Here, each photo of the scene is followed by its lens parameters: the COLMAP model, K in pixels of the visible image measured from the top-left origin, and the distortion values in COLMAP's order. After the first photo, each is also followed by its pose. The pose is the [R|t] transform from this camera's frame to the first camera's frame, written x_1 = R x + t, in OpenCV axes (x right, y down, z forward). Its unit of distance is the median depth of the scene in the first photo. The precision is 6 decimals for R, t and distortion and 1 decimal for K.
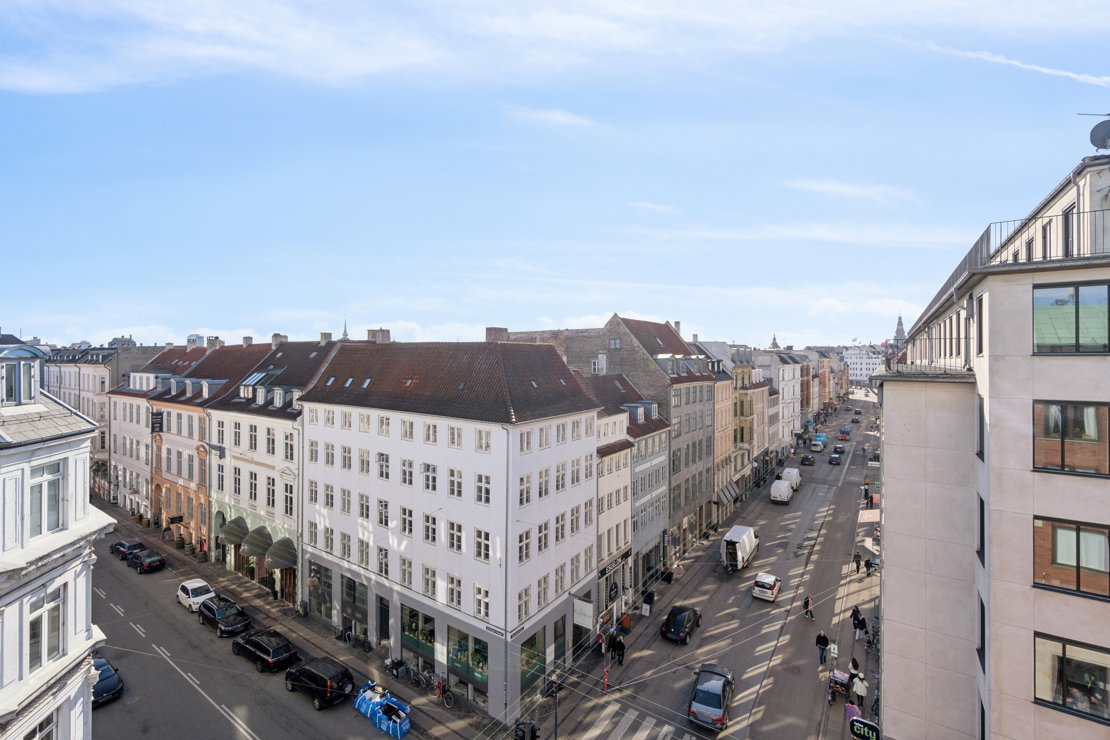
lens RADIAL K [[483.6, 0, 550.3], [0, 483.6, 365.4], [0, 0, 1]] dist [0.004957, -0.000334]
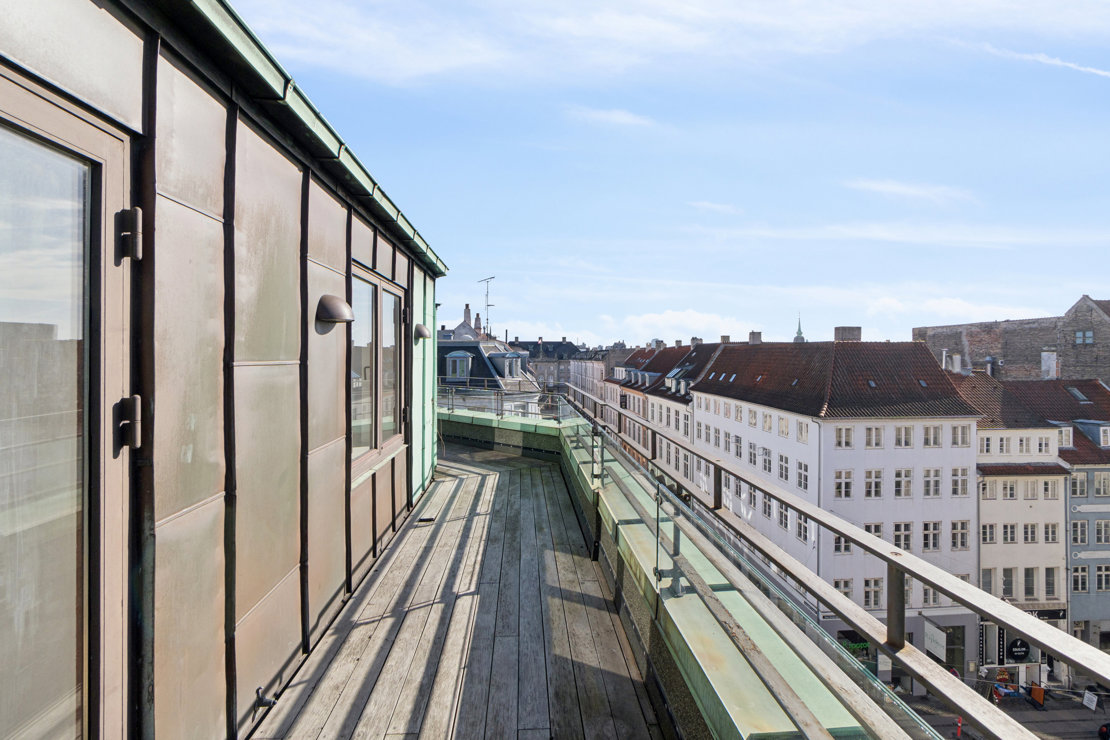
lens RADIAL K [[483.6, 0, 555.8], [0, 483.6, 361.4], [0, 0, 1]] dist [0.004957, -0.000334]
pose [[0.637190, 0.007427, -0.770671, 0.241748], [-0.011329, 0.999936, 0.000270, 0.000405], [0.770623, 0.008559, 0.637234, -0.097434]]
